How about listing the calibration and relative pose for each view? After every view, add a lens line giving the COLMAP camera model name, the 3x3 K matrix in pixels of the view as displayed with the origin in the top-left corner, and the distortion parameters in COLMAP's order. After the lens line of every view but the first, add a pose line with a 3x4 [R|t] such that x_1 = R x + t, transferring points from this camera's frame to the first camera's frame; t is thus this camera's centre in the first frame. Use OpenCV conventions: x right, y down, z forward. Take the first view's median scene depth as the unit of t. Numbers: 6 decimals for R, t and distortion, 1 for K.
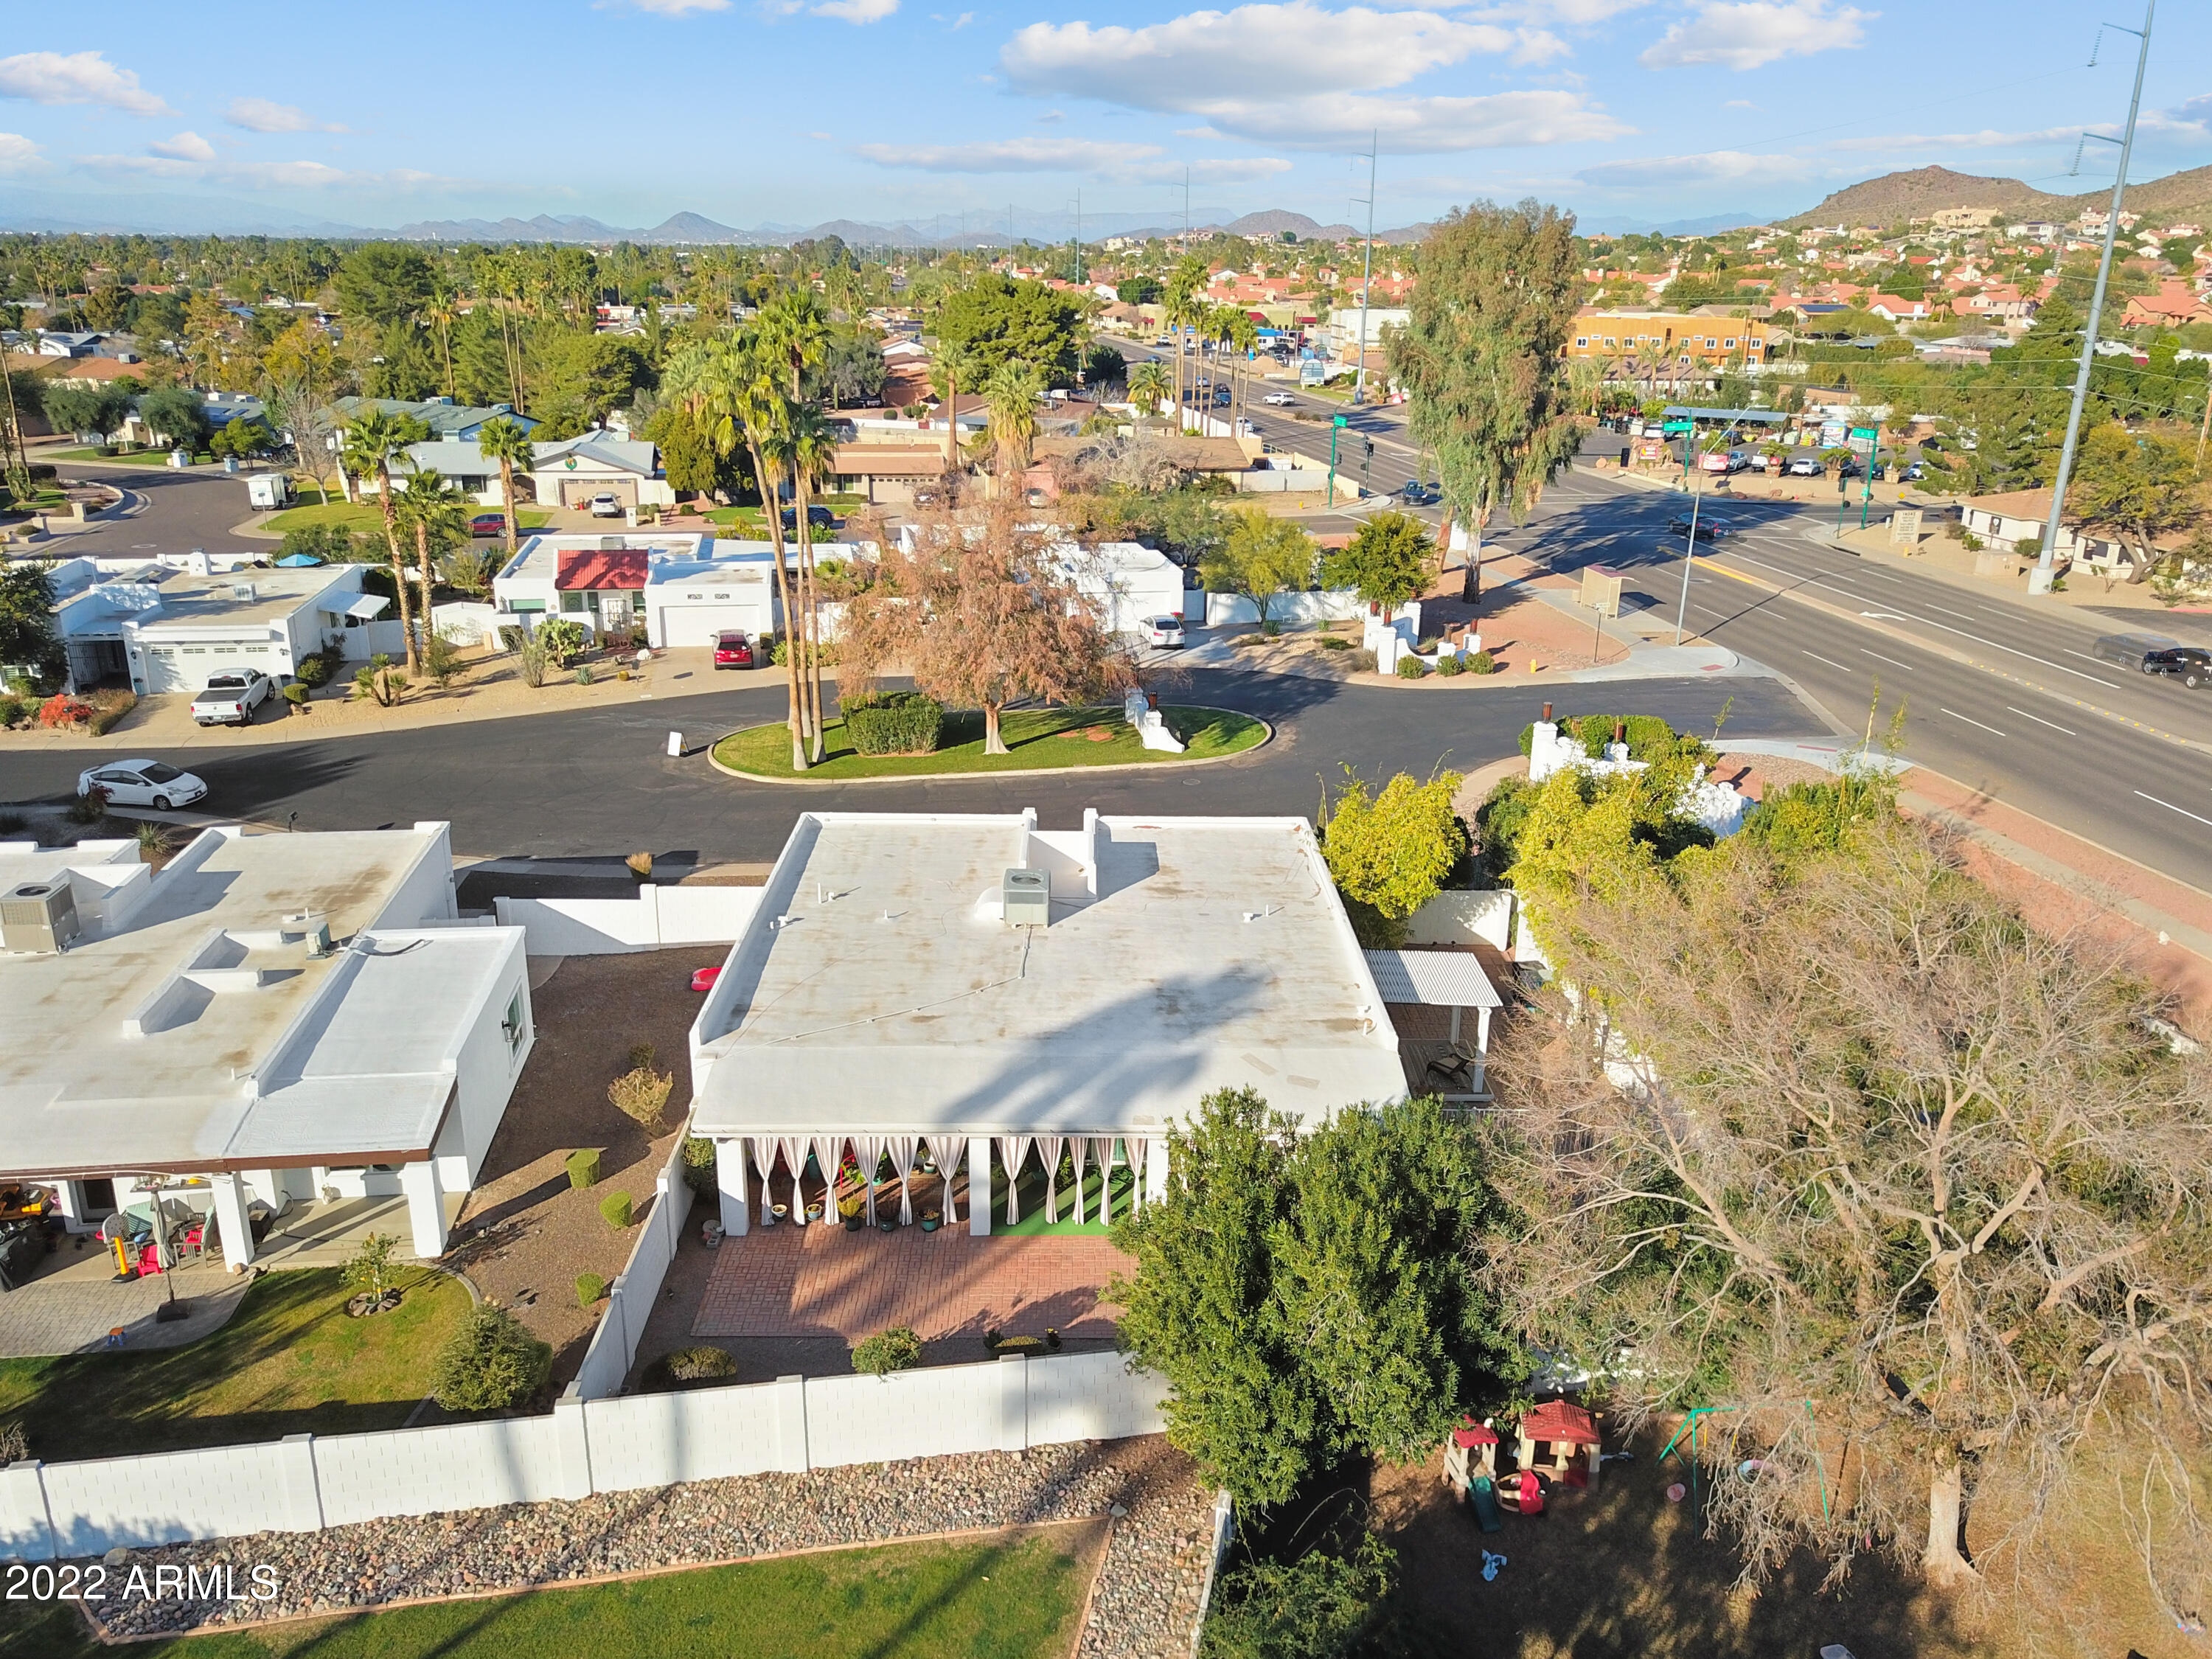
lens RADIAL K [[1721.3, 0, 1106.0], [0, 1721.3, 829.5], [0, 0, 1]] dist [0.008468, -0.004487]
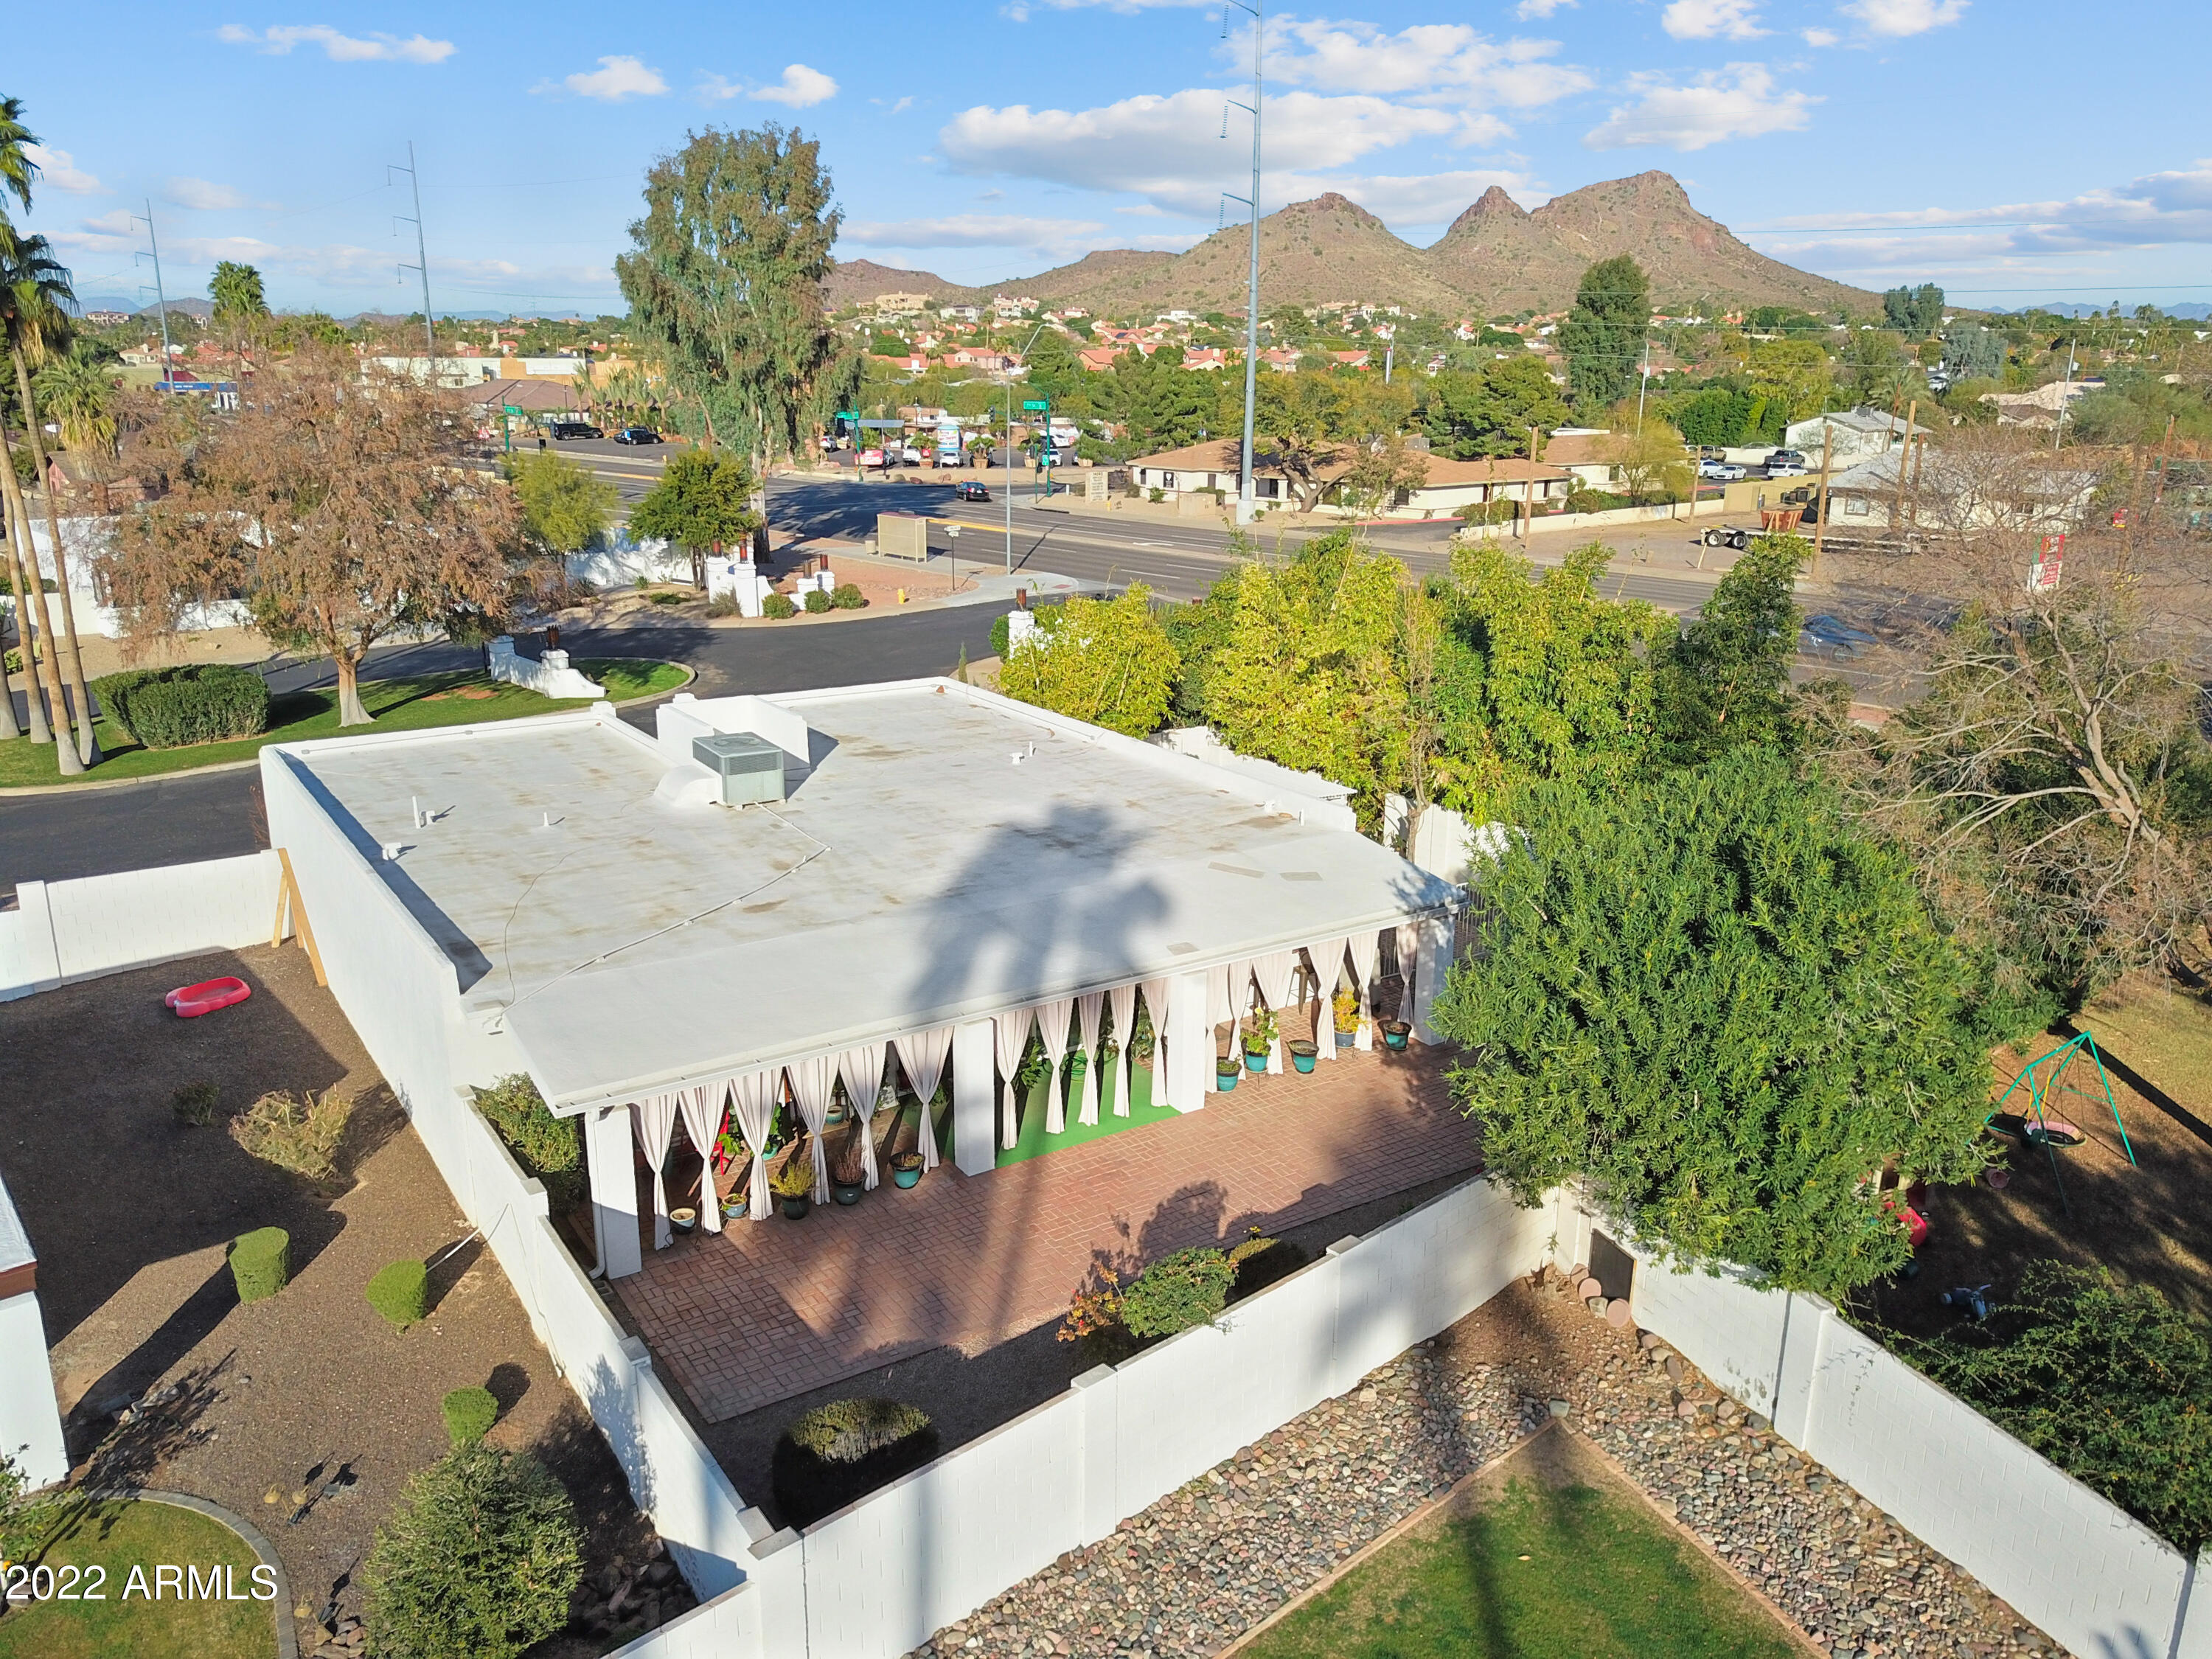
lens RADIAL K [[1706.5, 0, 1106.0], [0, 1706.5, 829.5], [0, 0, 1]] dist [0.008318, 0.001652]
pose [[0.842084, -0.149663, 0.518166, -0.289154], [0.174913, 0.984584, 0.000125, 0.091014], [-0.510197, 0.090529, 0.855280, 0.319593]]
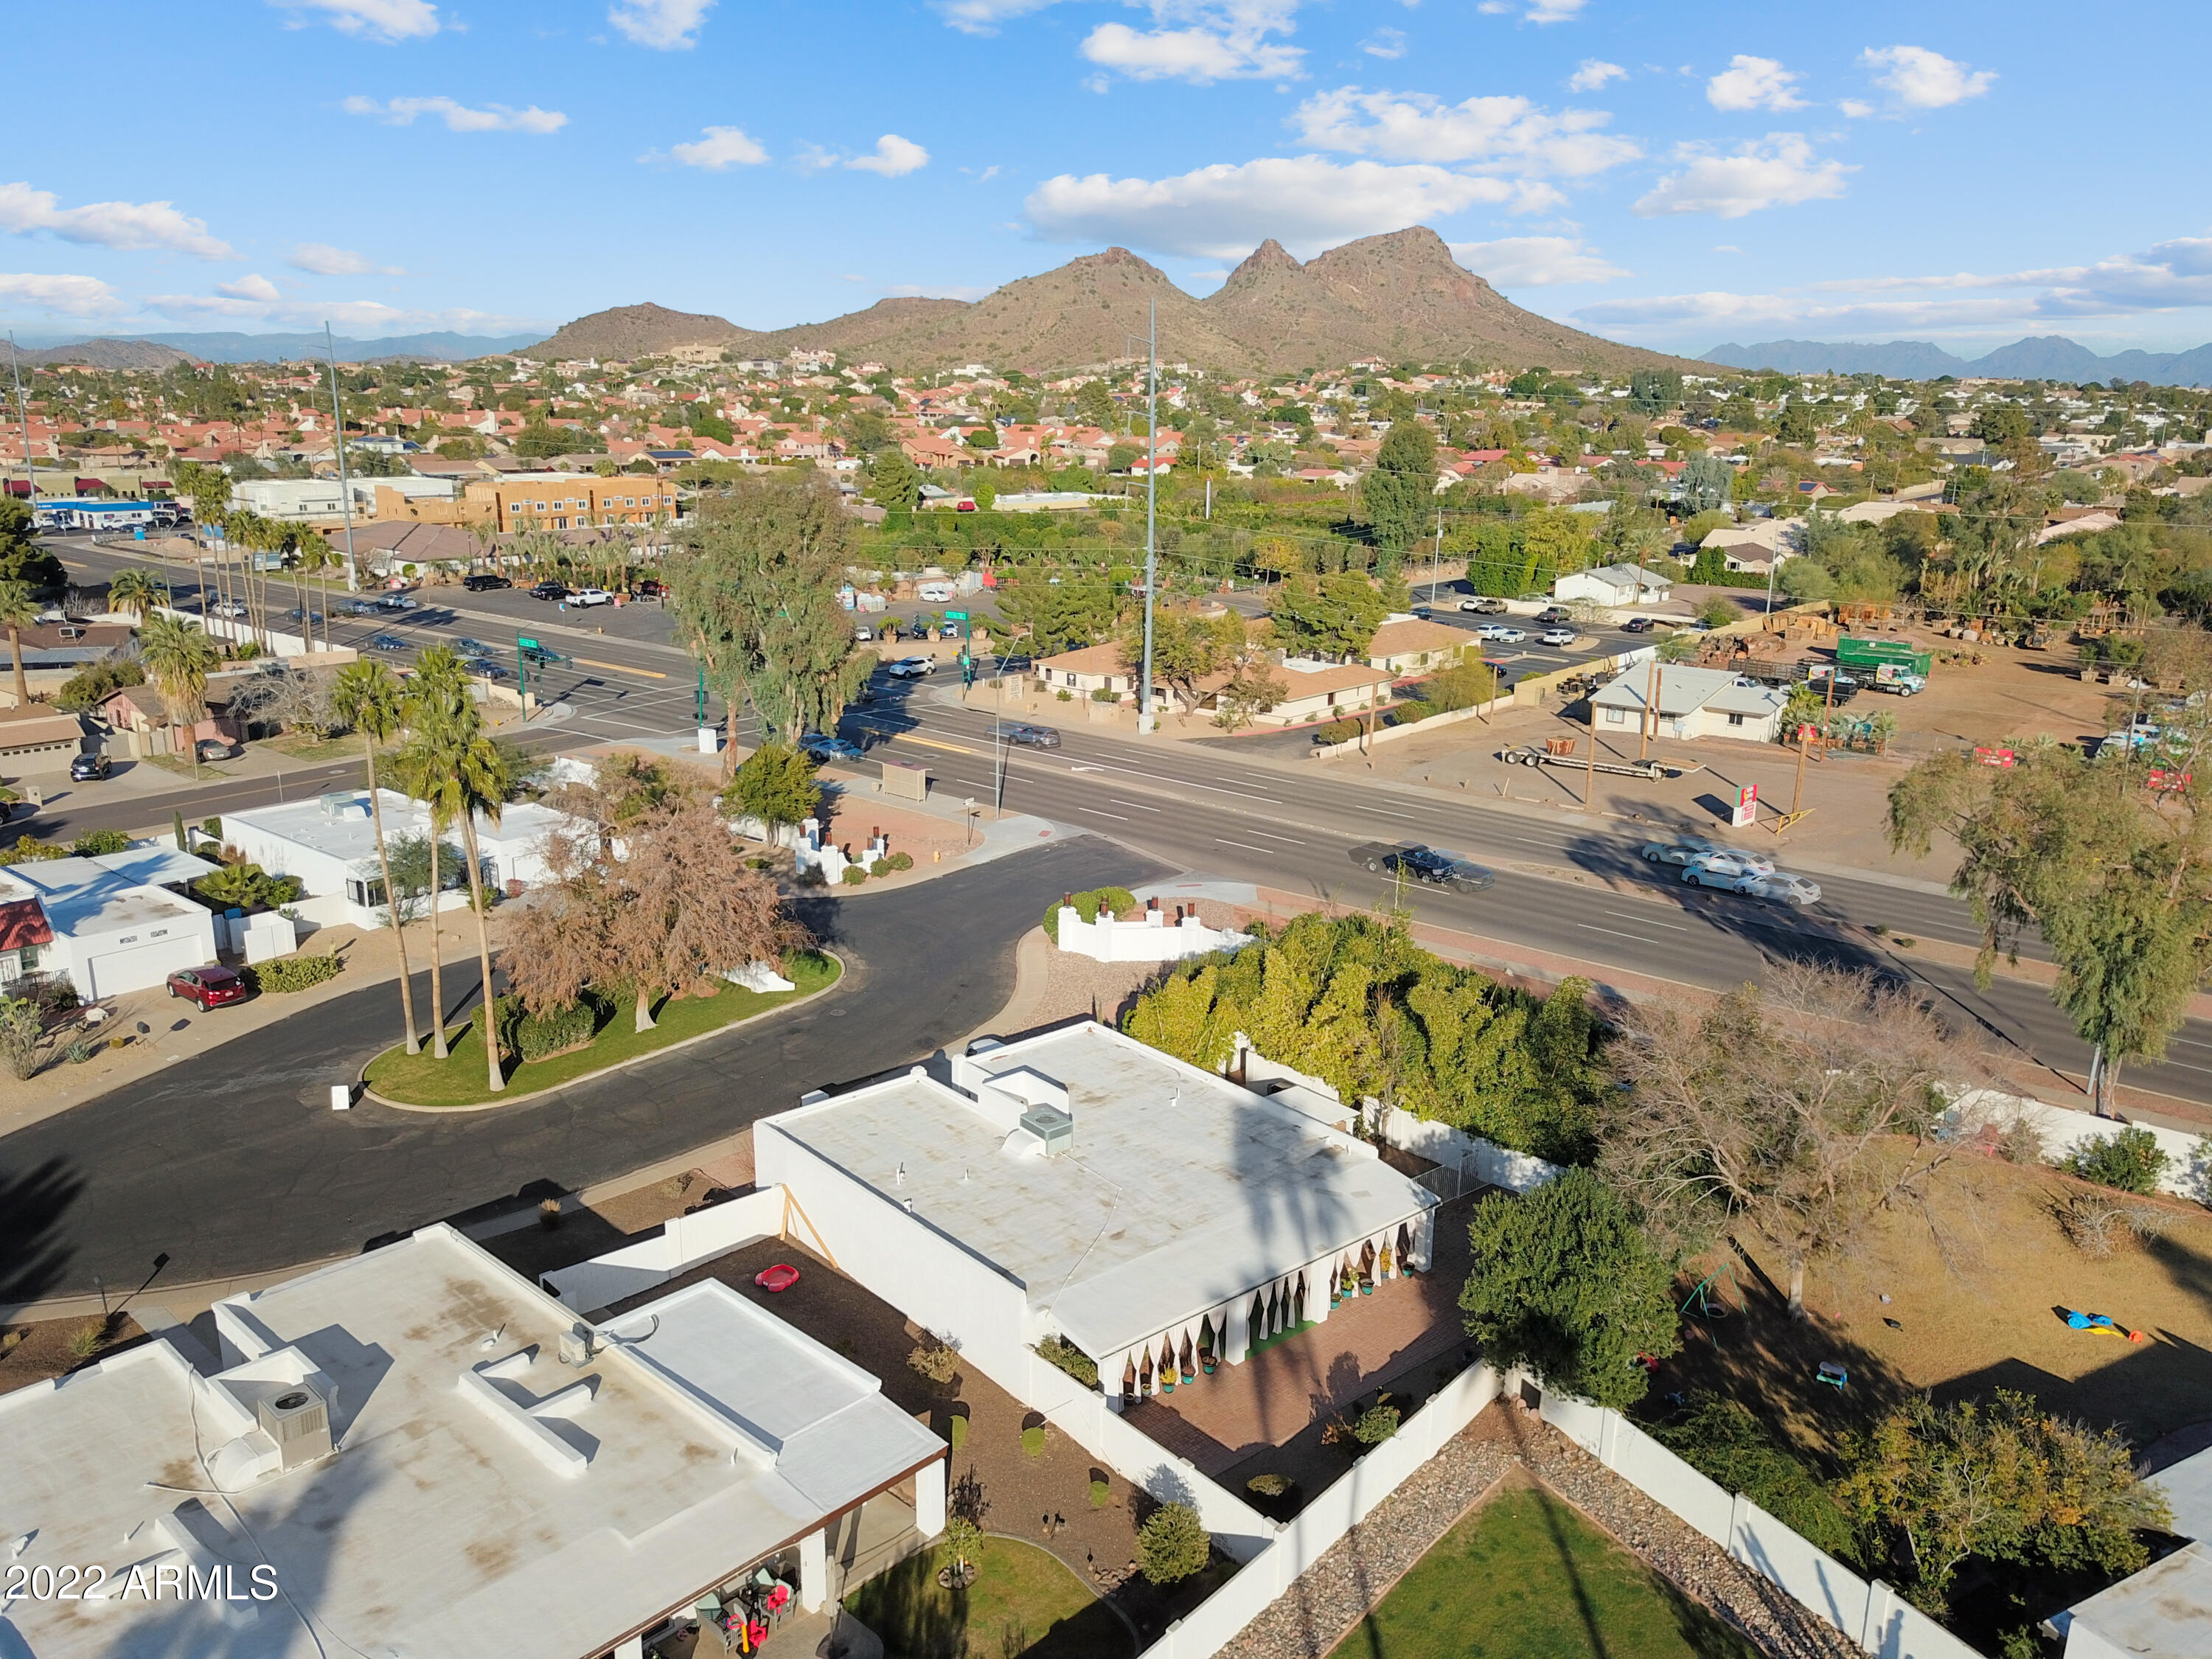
lens RADIAL K [[1717.4, 0, 1099.4], [0, 1717.4, 820.1], [0, 0, 1]] dist [0.043639, -0.060243]
pose [[0.770120, -0.162787, 0.616778, -0.793460], [0.202536, 0.979259, 0.005567, -0.194076], [-0.604892, 0.120632, 0.787117, -0.097666]]
